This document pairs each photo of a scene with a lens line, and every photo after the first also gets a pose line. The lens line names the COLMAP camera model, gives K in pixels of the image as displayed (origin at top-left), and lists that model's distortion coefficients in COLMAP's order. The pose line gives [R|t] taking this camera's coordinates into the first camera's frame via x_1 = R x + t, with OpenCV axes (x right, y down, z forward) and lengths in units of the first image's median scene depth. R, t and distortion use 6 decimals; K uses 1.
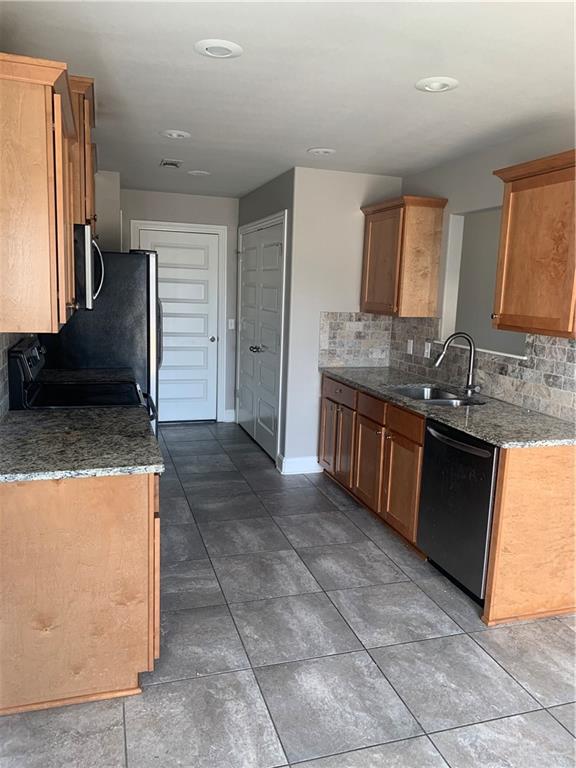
lens RADIAL K [[582.4, 0, 287.2], [0, 582.4, 378.8], [0, 0, 1]] dist [0.051569, -0.041388]
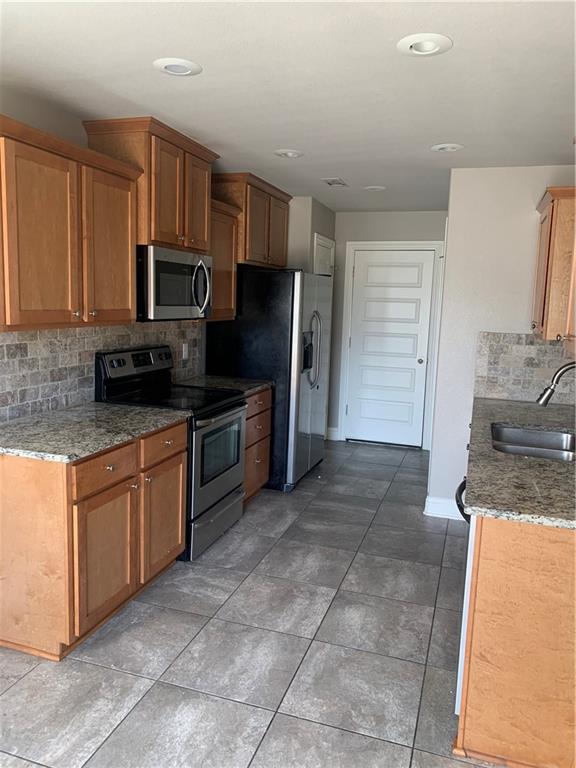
lens RADIAL K [[582.4, 0, 287.2], [0, 582.4, 378.8], [0, 0, 1]] dist [0.051569, -0.041388]
pose [[0.815876, 0.072079, -0.573717, 0.481427], [-0.095804, 0.995337, -0.011192, -0.015481], [0.570235, 0.064095, 0.818977, 0.211067]]
